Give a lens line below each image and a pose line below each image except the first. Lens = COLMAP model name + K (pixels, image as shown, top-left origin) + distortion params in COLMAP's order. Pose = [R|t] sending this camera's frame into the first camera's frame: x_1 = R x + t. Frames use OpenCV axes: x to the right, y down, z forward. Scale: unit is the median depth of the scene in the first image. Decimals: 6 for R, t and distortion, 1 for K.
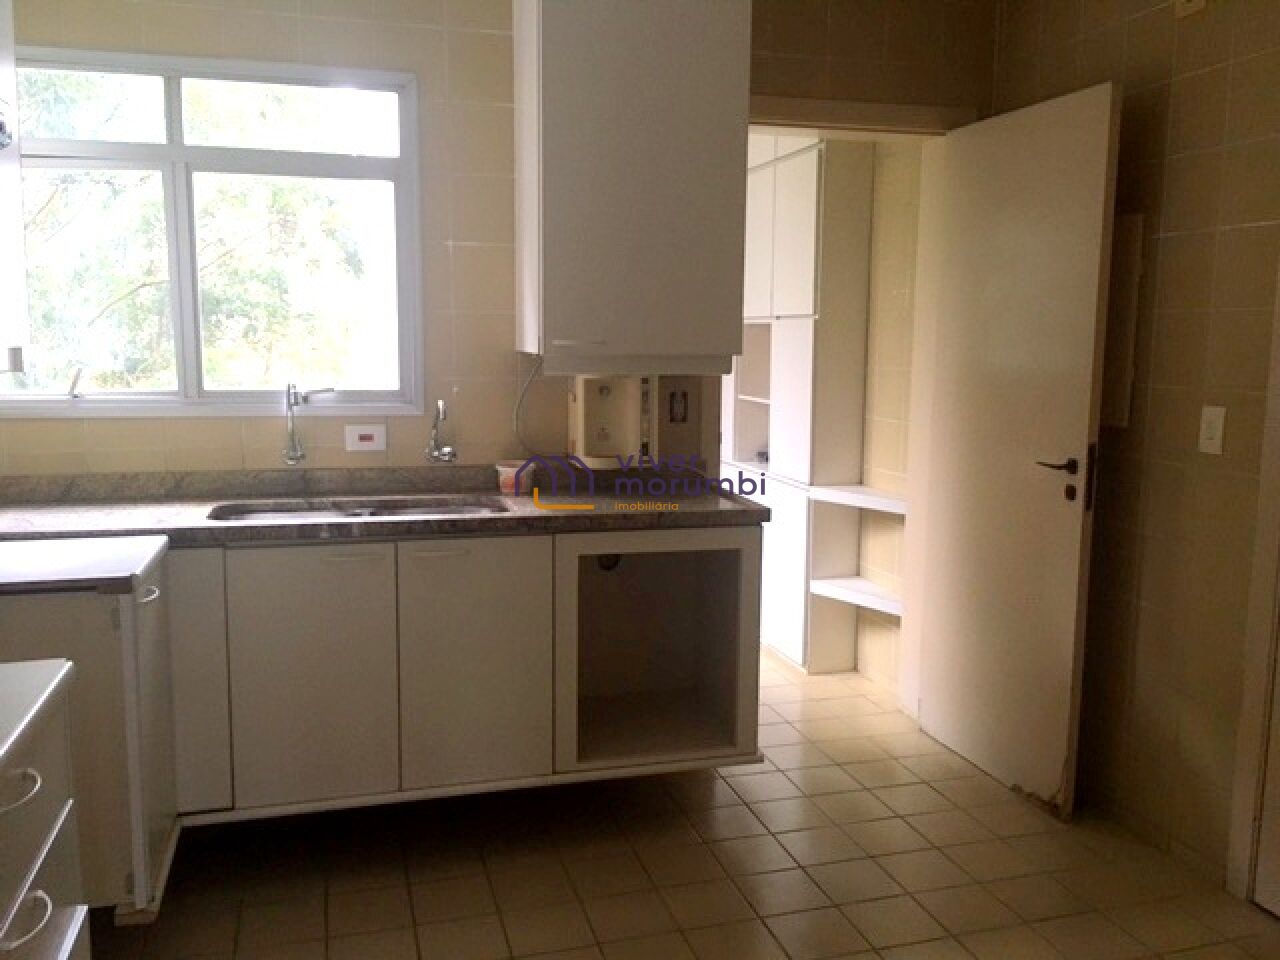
lens RADIAL K [[1098.1, 0, 639.8], [0, 1098.1, 479.6], [0, 0, 1]] dist [0.056101, 0.007400]
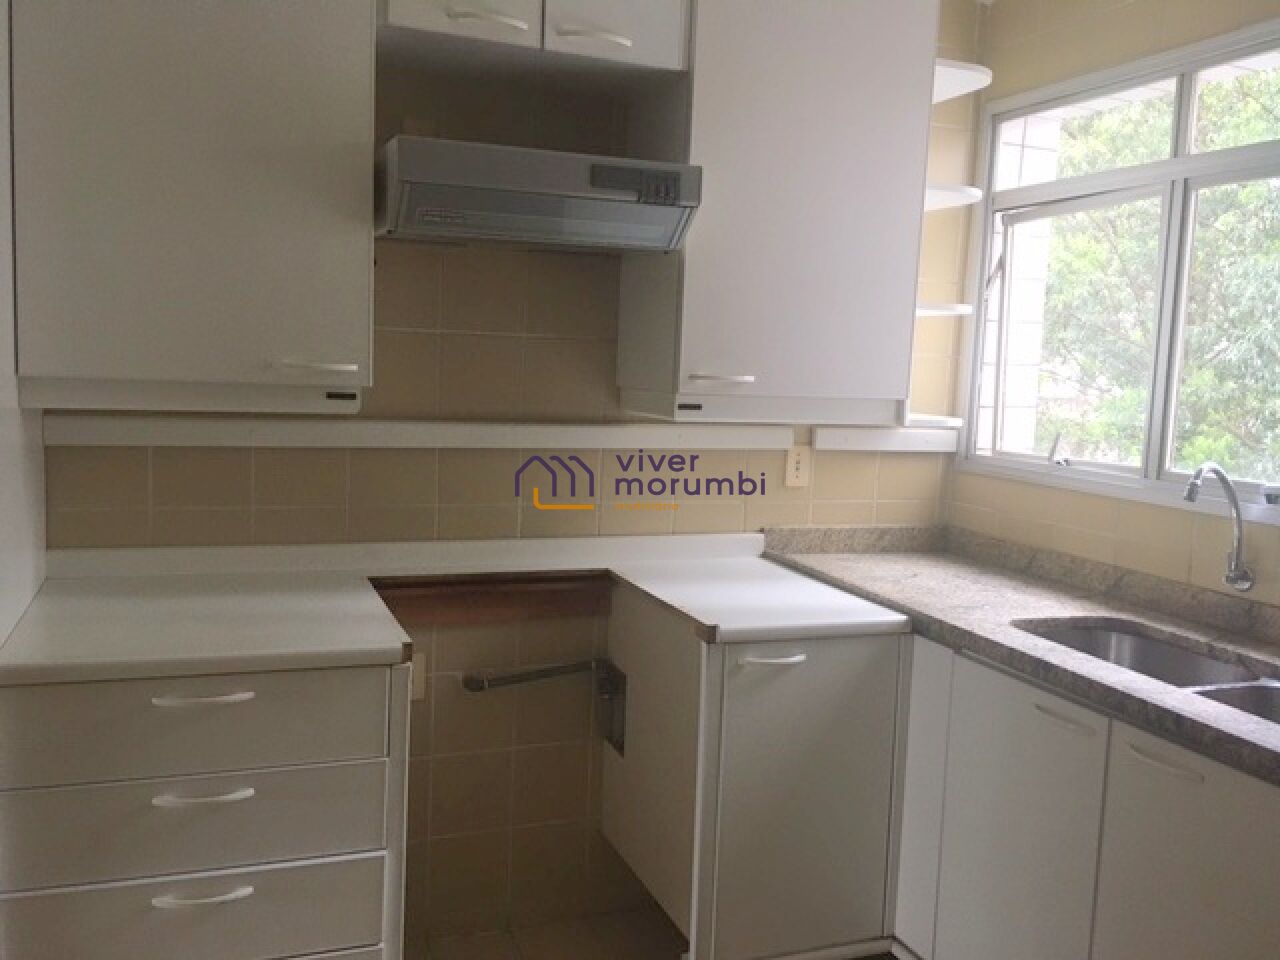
lens RADIAL K [[1098.1, 0, 638.8], [0, 1098.1, 480.6], [0, 0, 1]] dist [0.056101, 0.007400]
pose [[0.095374, 0.104329, -0.989959, 0.346553], [-0.172660, 0.981152, 0.086767, -0.080161], [0.980353, 0.162651, 0.111590, 0.573005]]
